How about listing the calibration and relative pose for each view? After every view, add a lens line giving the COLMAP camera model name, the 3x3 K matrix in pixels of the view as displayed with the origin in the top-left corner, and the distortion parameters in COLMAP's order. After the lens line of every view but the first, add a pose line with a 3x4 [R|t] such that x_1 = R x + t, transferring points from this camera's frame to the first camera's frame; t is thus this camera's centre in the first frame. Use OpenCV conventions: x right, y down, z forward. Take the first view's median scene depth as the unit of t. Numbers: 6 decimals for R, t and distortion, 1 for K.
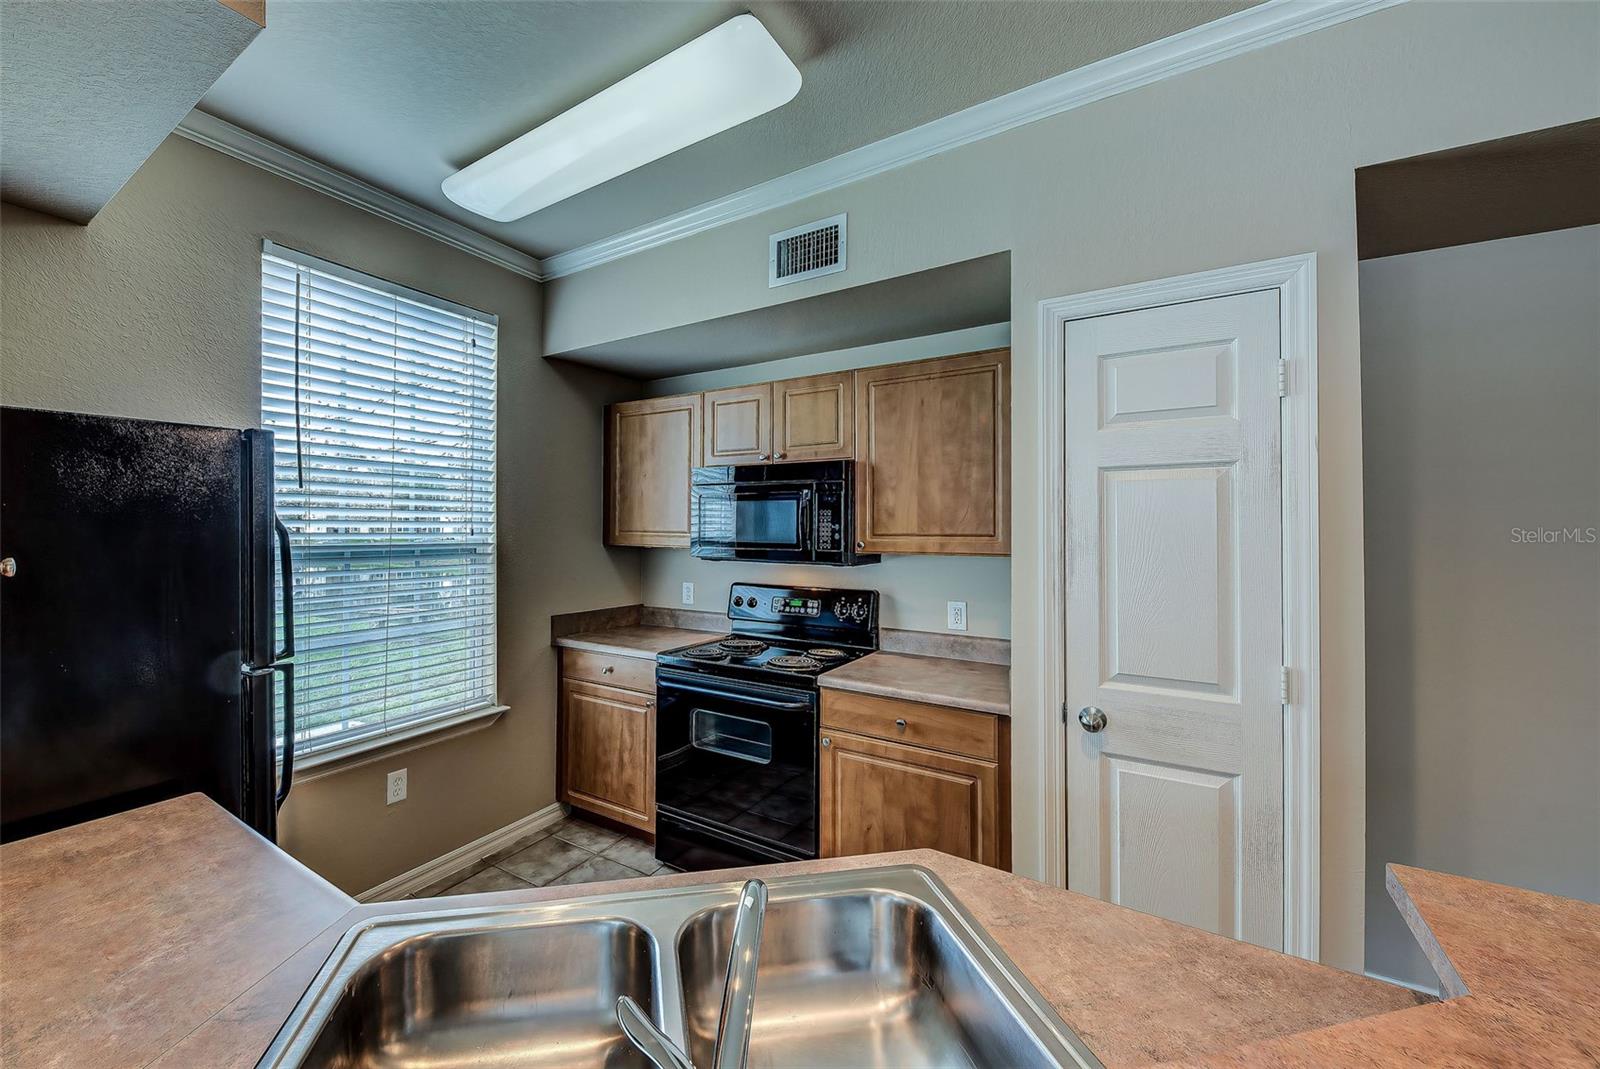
lens RADIAL K [[612.8, 0, 744.9], [0, 612.8, 515.4], [0, 0, 1]] dist [0.000419, -0.000018]
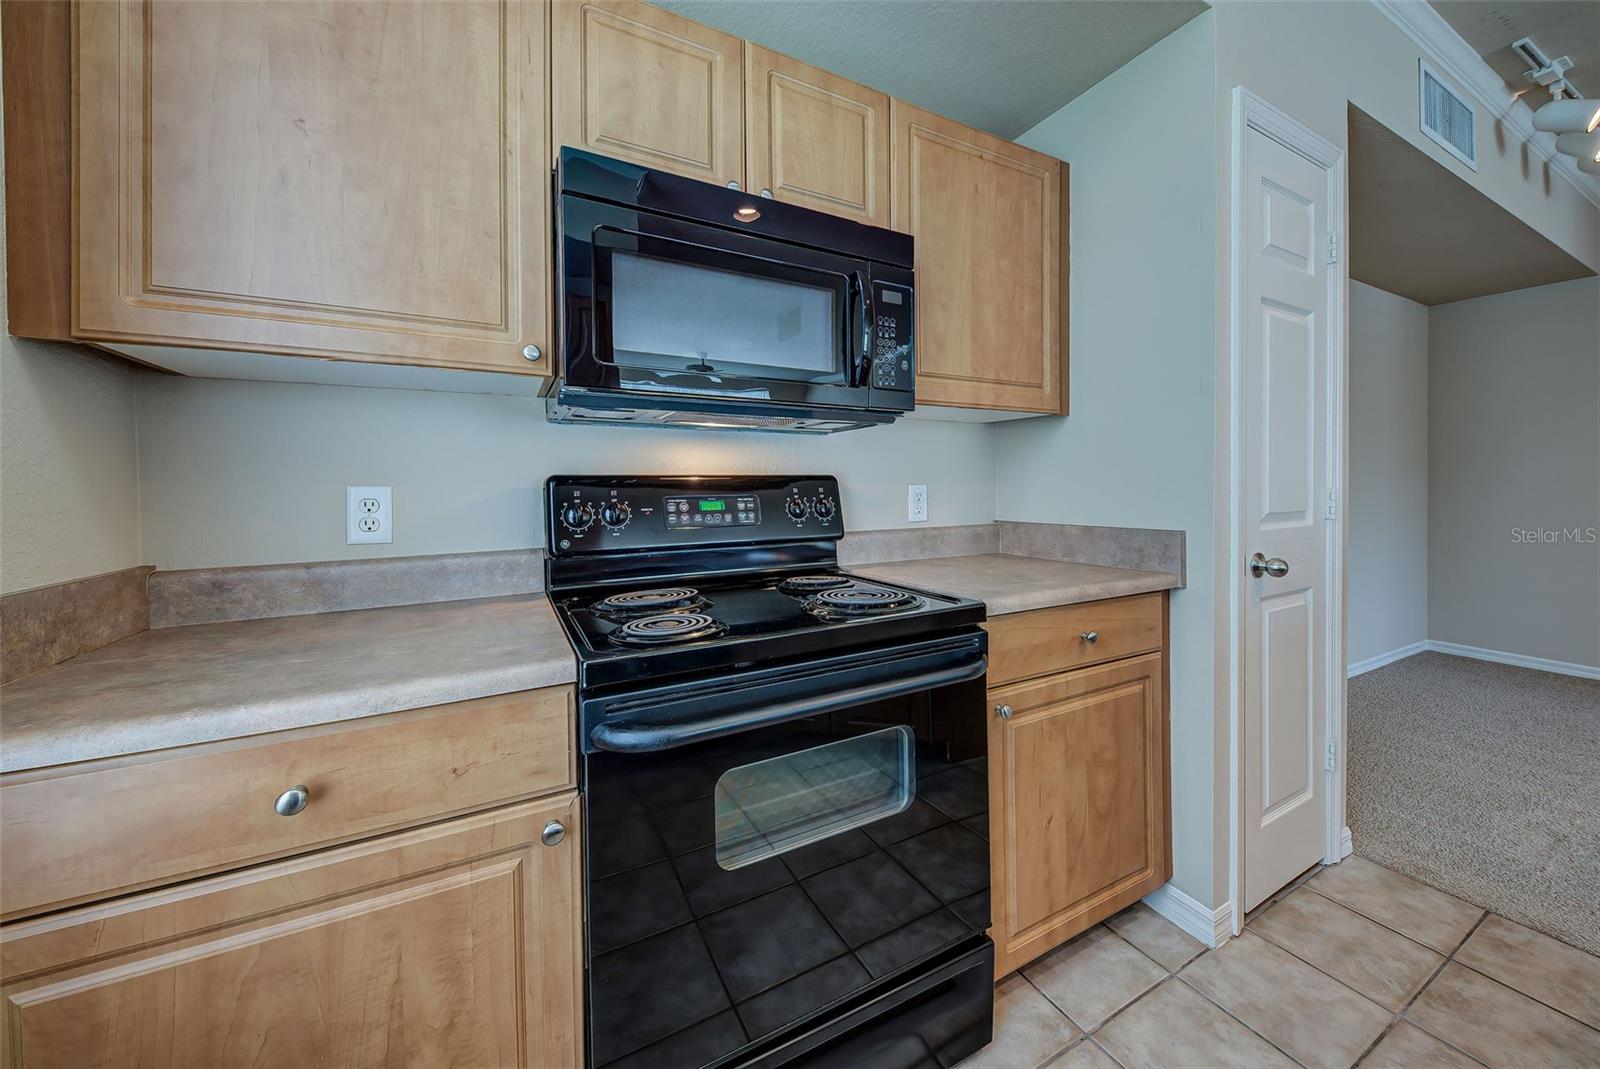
lens RADIAL K [[588.6, 0, 805.4], [0, 588.6, 492.3], [0, 0, 1]] dist [-0.000252, -0.000208]
pose [[0.478351, -0.018166, 0.877981, -0.375238], [-0.006616, 0.999683, 0.024289, 0.137202], [-0.878144, -0.017427, 0.478079, 0.797462]]
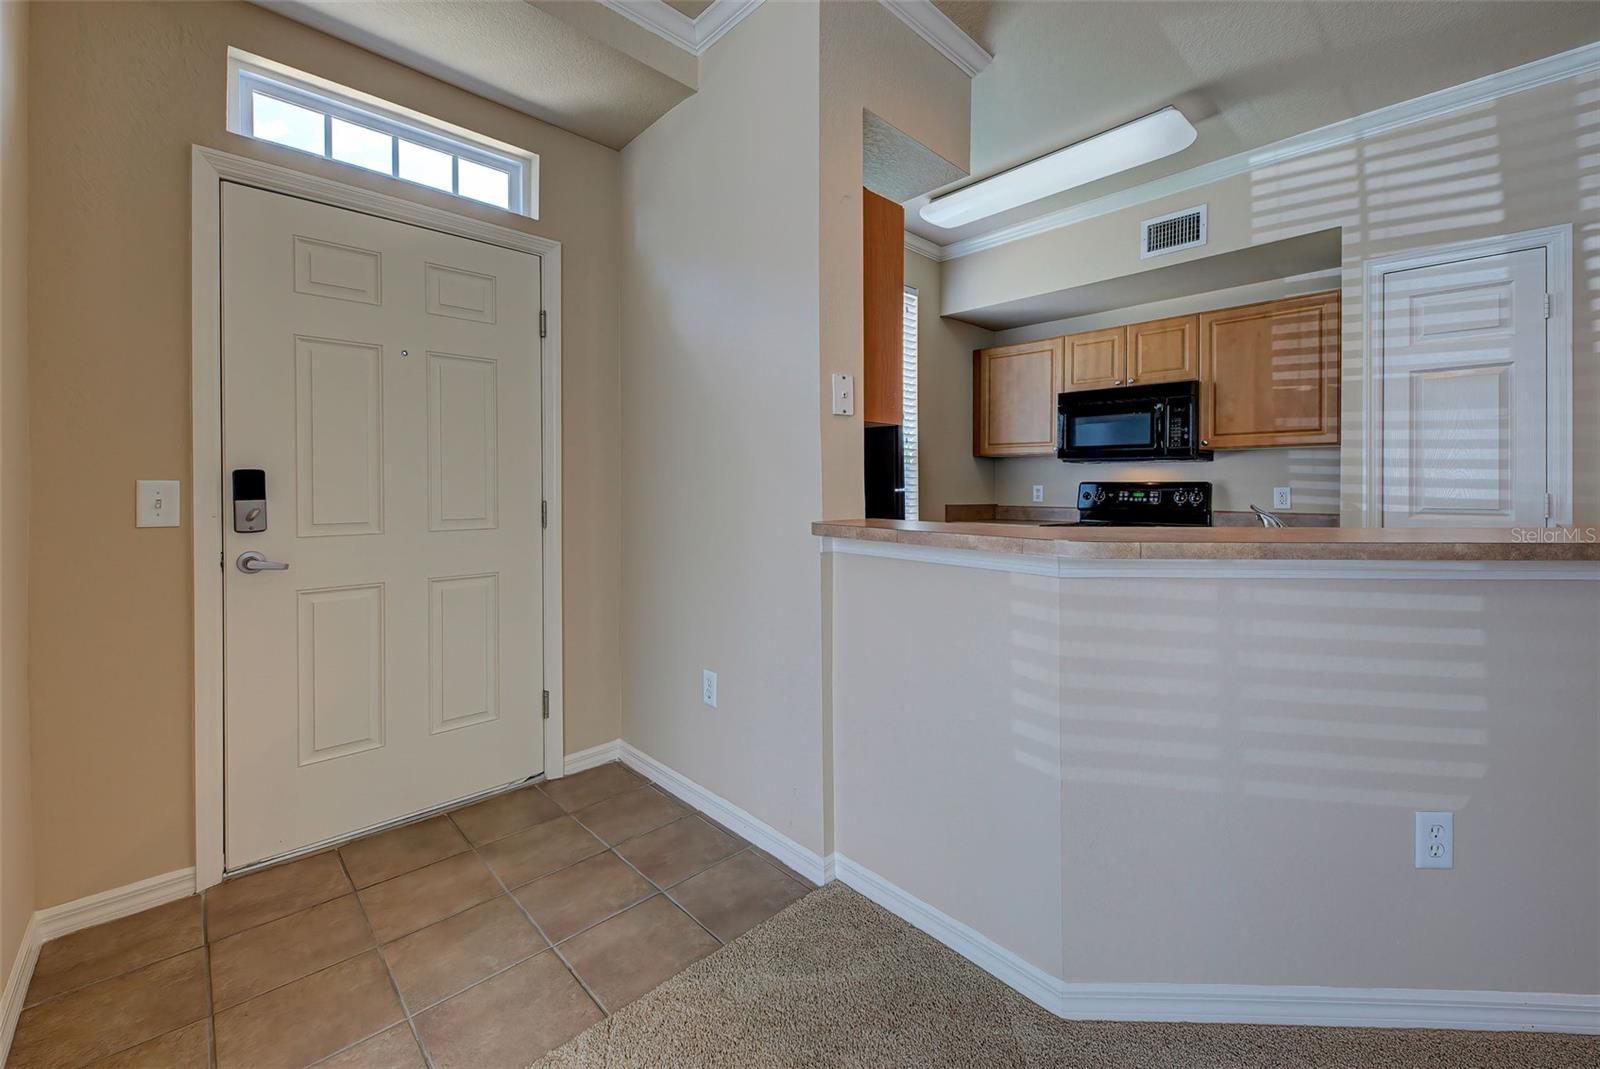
lens RADIAL K [[641.7, 0, 821.4], [0, 641.7, 486.6], [0, 0, 1]] dist [0.000968, -0.005280]
pose [[0.975713, 0.001049, -0.219051, -0.322874], [0.003282, 0.999806, 0.019408, 0.112924], [0.219029, -0.019656, 0.975520, -0.563750]]
